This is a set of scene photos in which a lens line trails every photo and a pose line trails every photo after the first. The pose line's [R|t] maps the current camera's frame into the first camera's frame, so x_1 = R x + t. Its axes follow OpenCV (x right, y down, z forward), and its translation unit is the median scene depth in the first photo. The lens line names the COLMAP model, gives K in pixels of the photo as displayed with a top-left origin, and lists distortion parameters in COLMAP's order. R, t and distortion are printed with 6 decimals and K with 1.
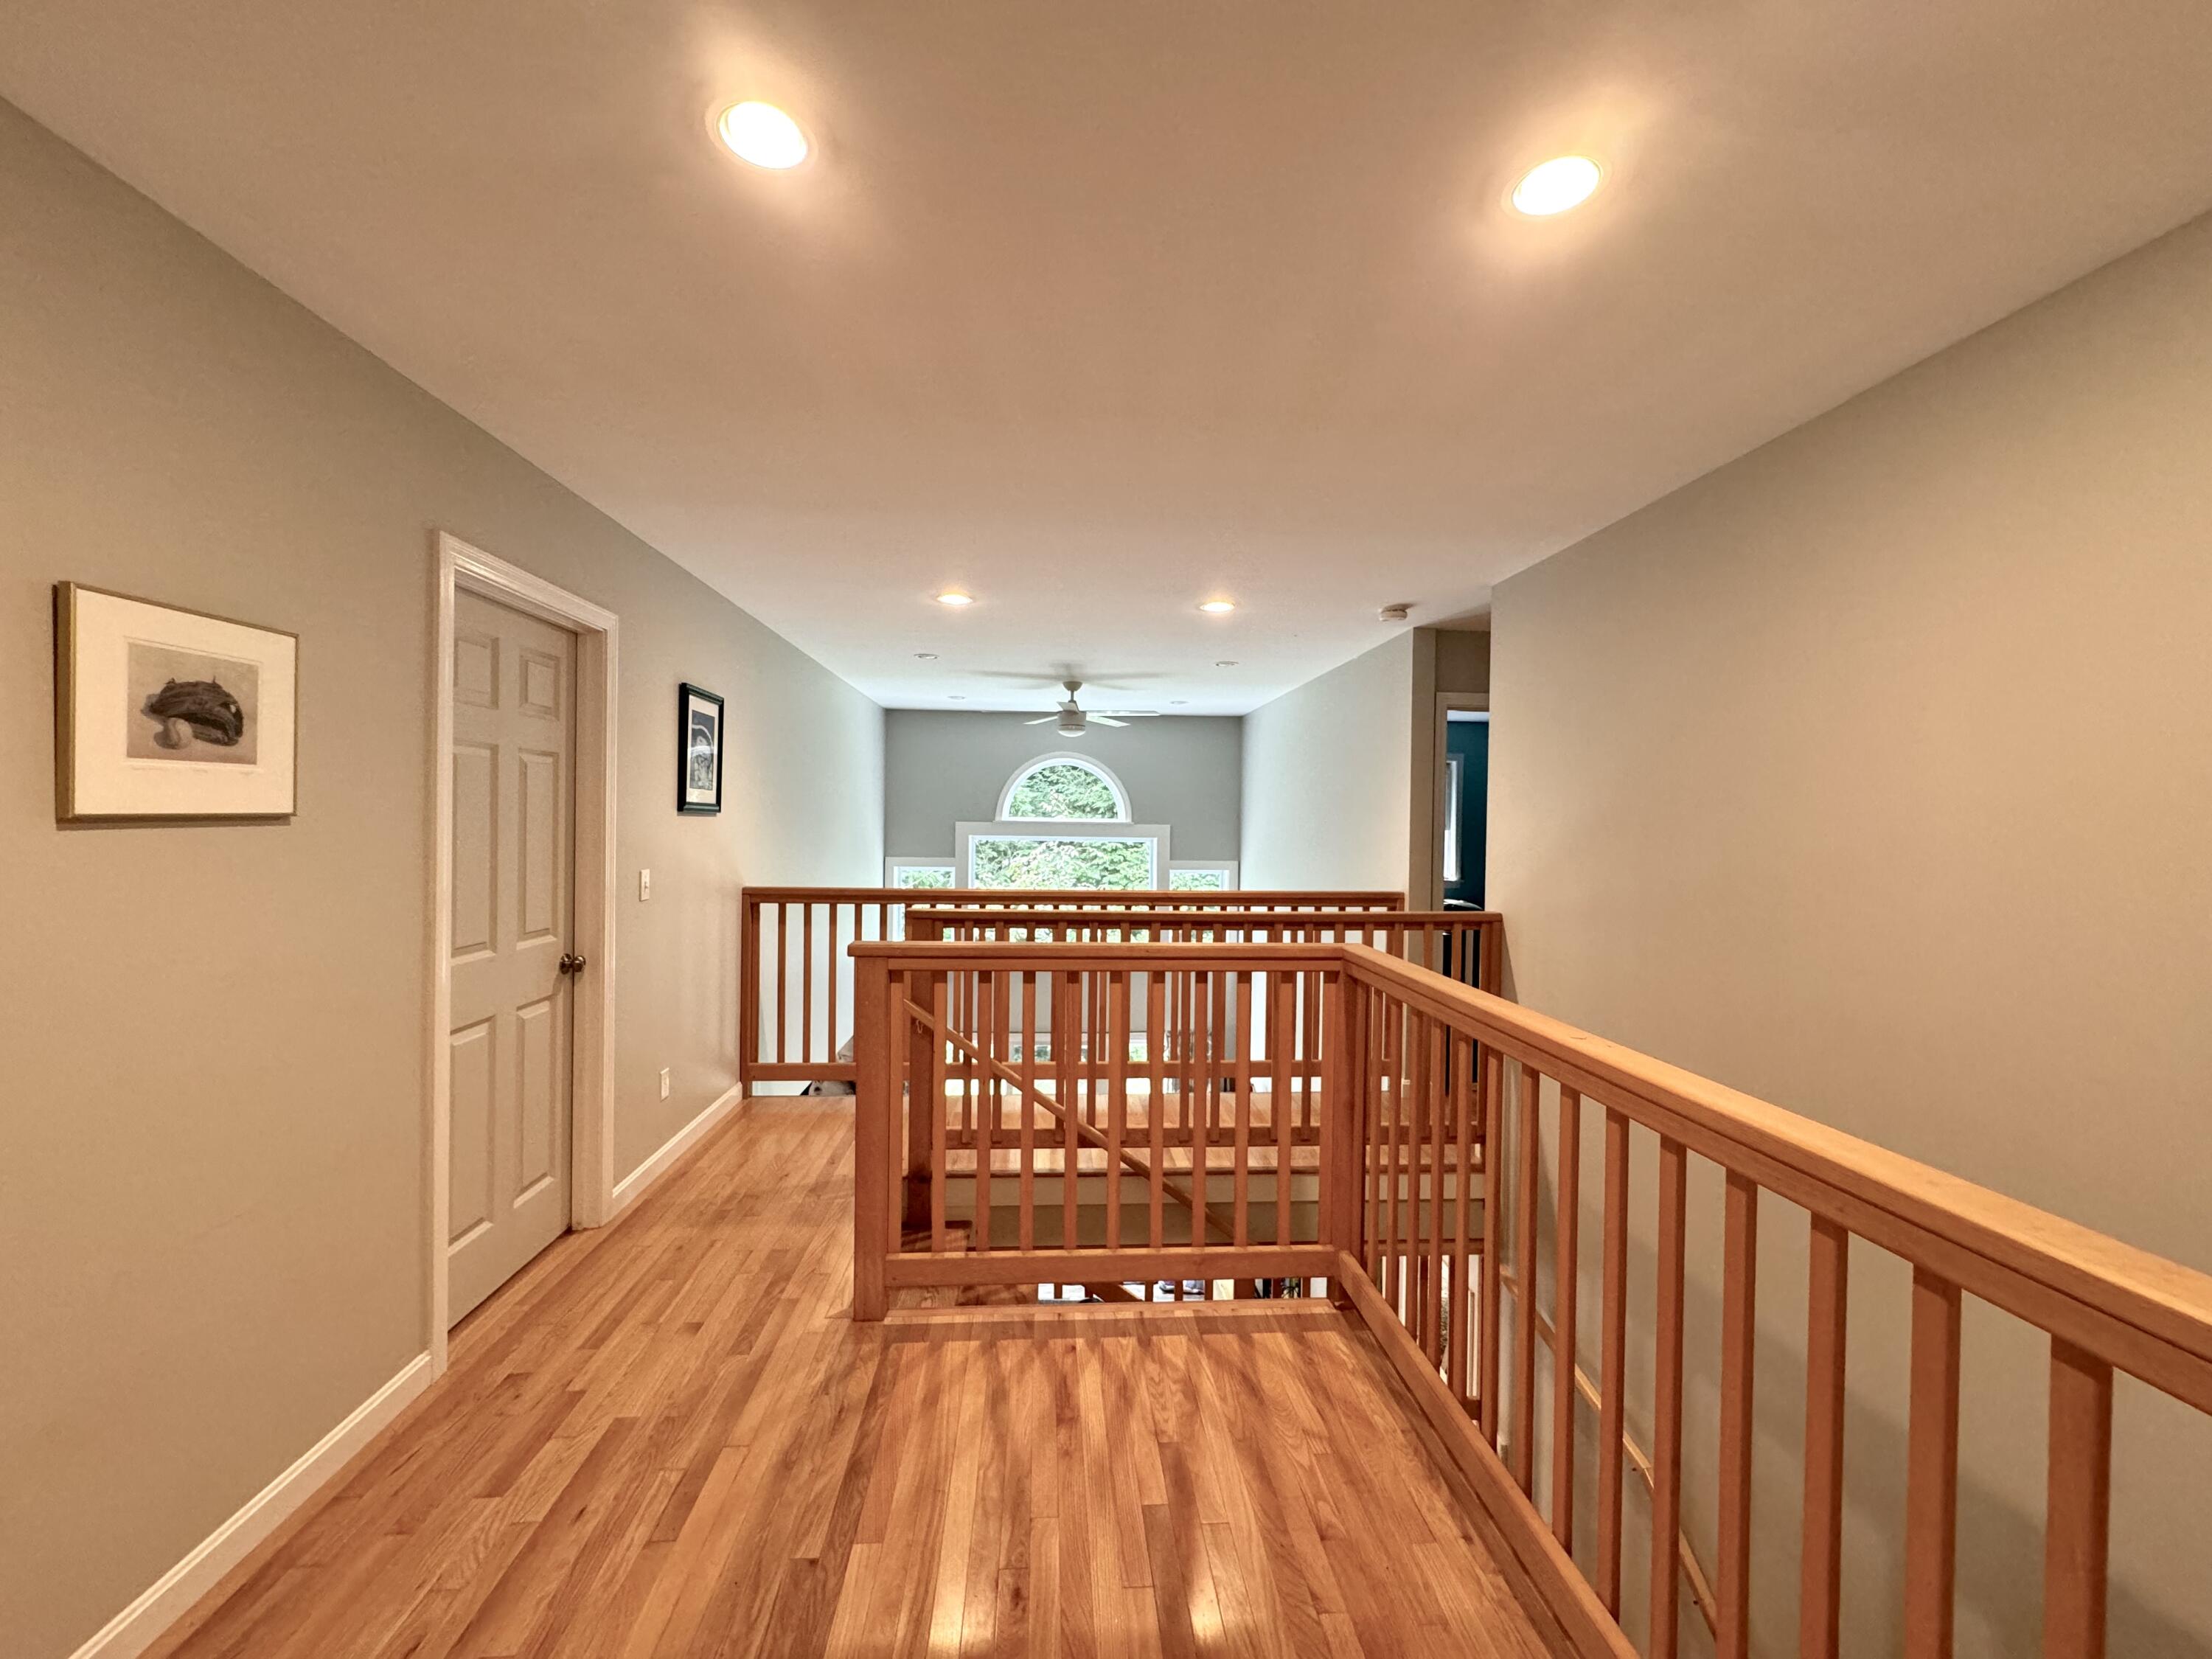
lens RADIAL K [[882.1, 0, 1104.6], [0, 882.1, 826.7], [0, 0, 1]] dist [0.000401, -0.000019]
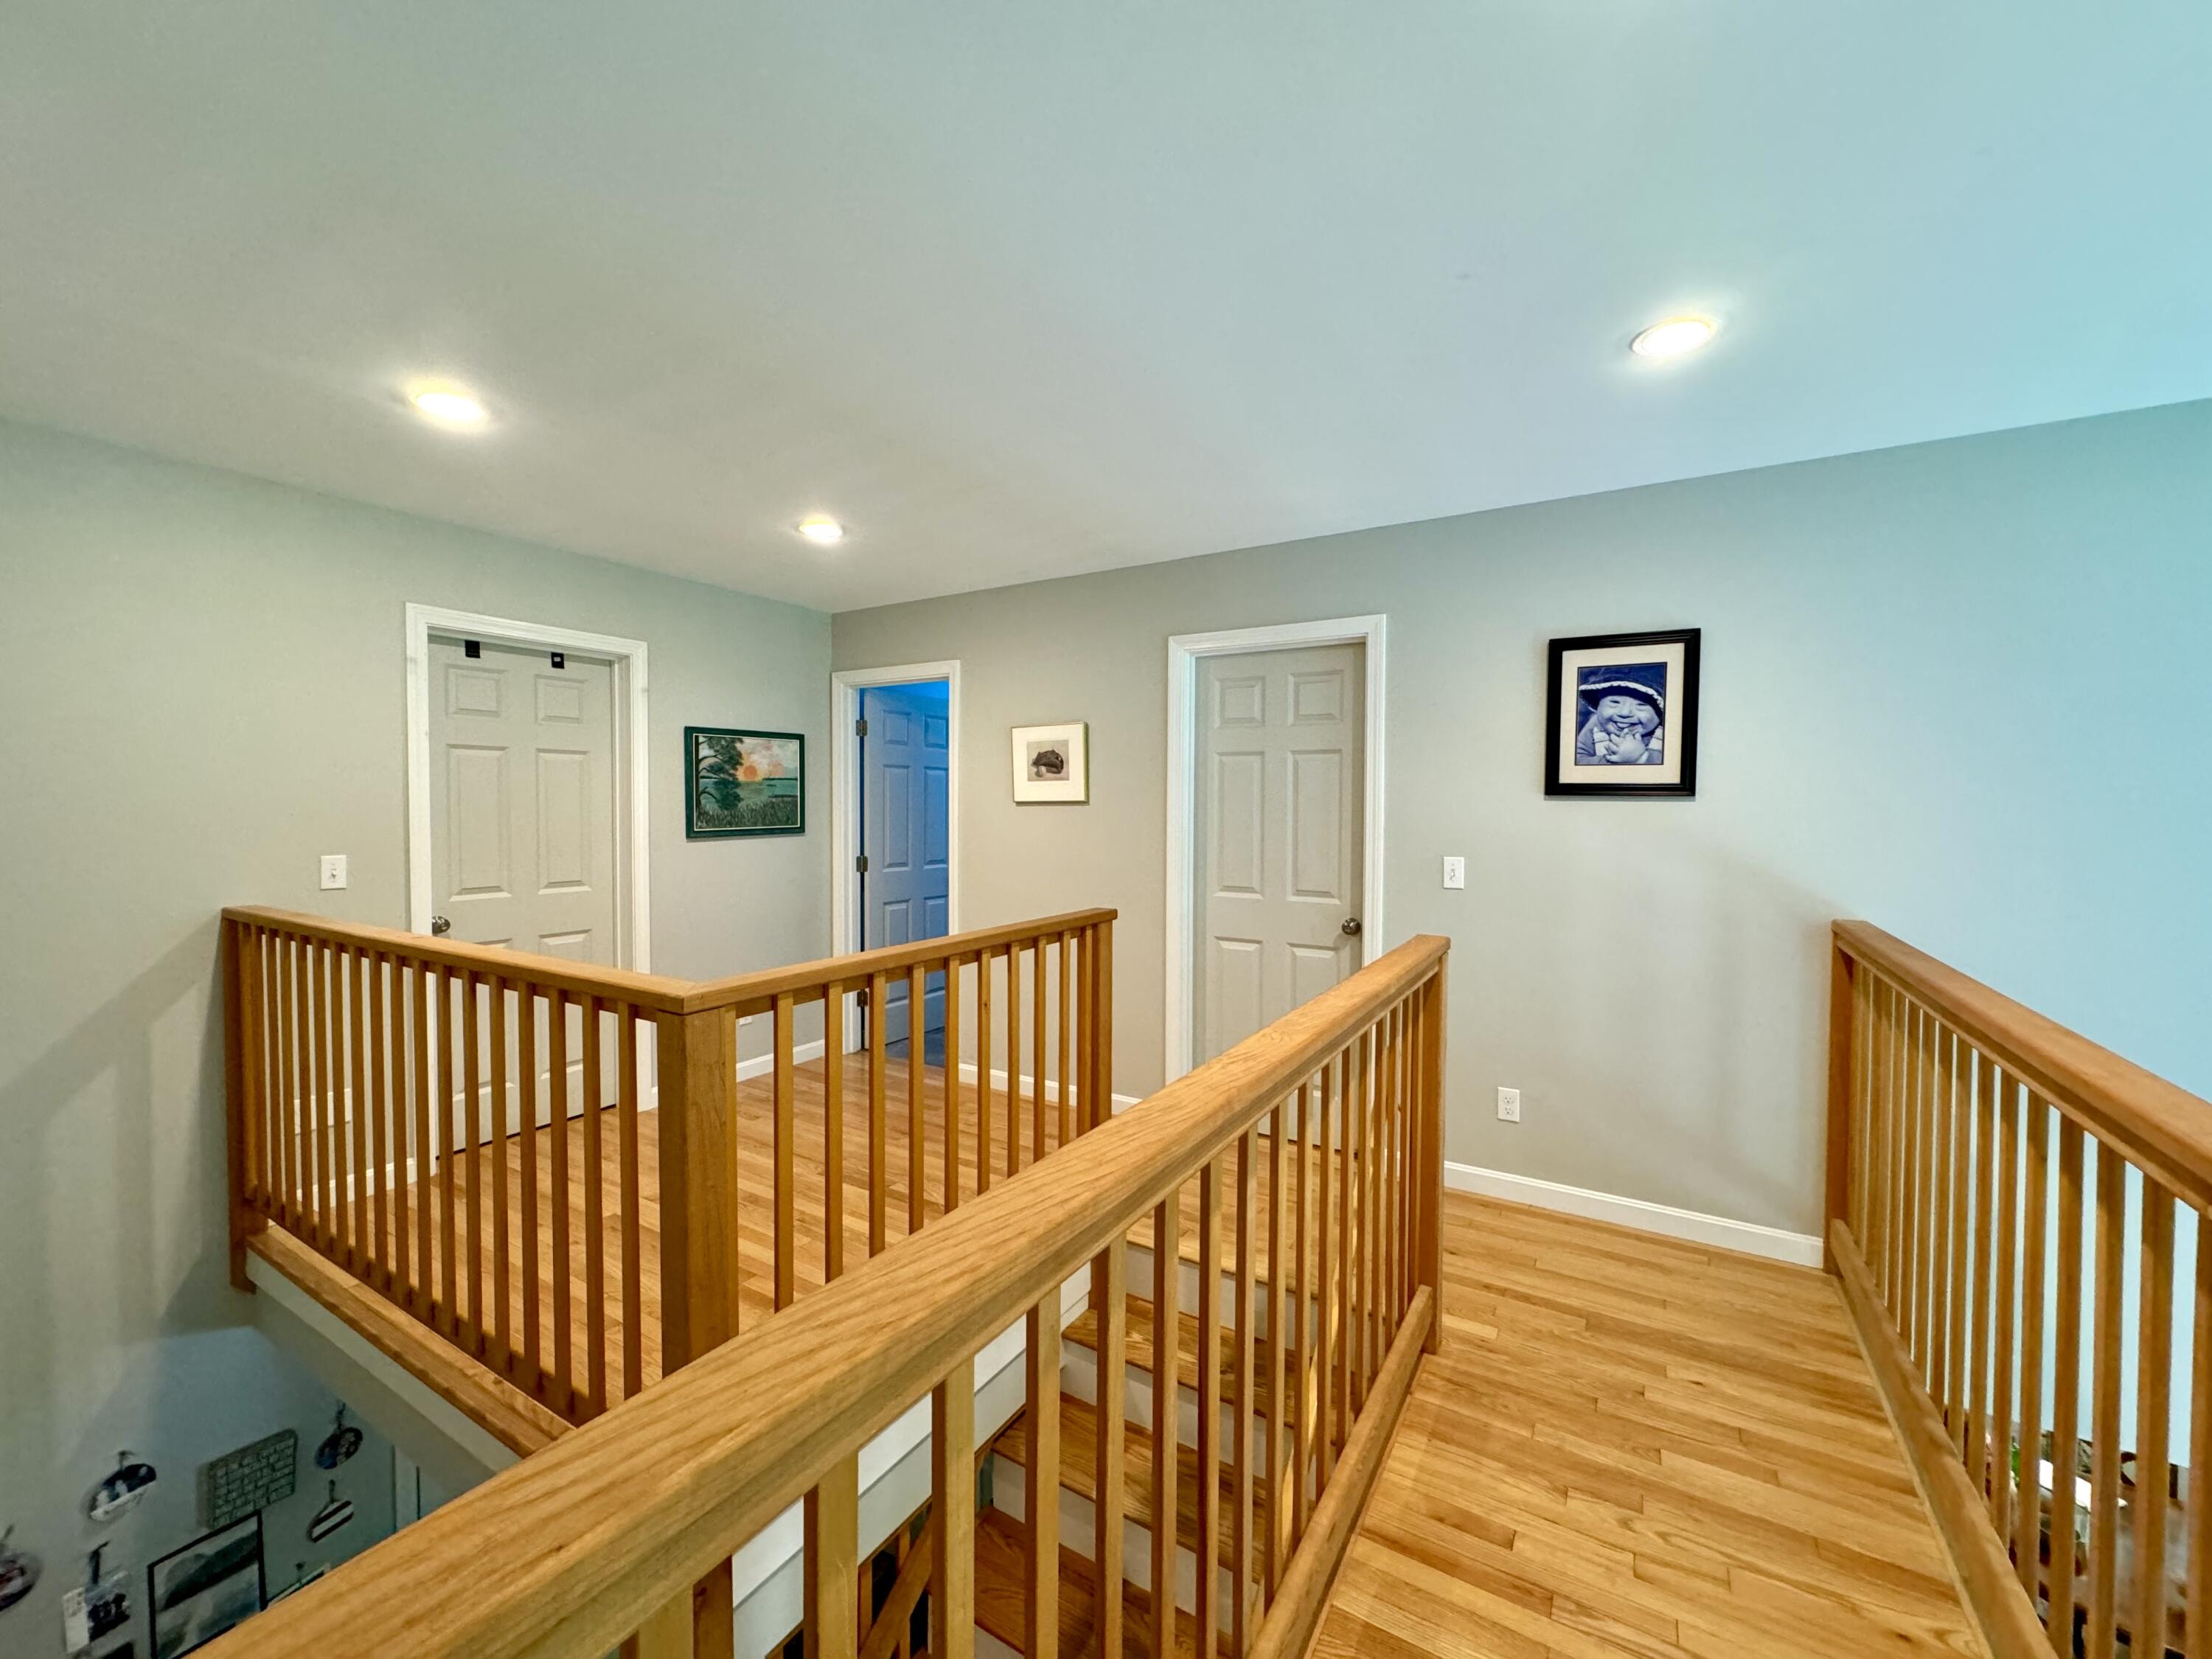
lens RADIAL K [[882.1, 0, 1106.0], [0, 882.1, 825.9], [0, 0, 1]] dist [0.000401, -0.000019]
pose [[-0.581073, 0.013828, -0.813734, 0.954100], [-0.013938, 0.999540, 0.026938, -0.012010], [0.813732, 0.026995, -0.580613, 2.489403]]
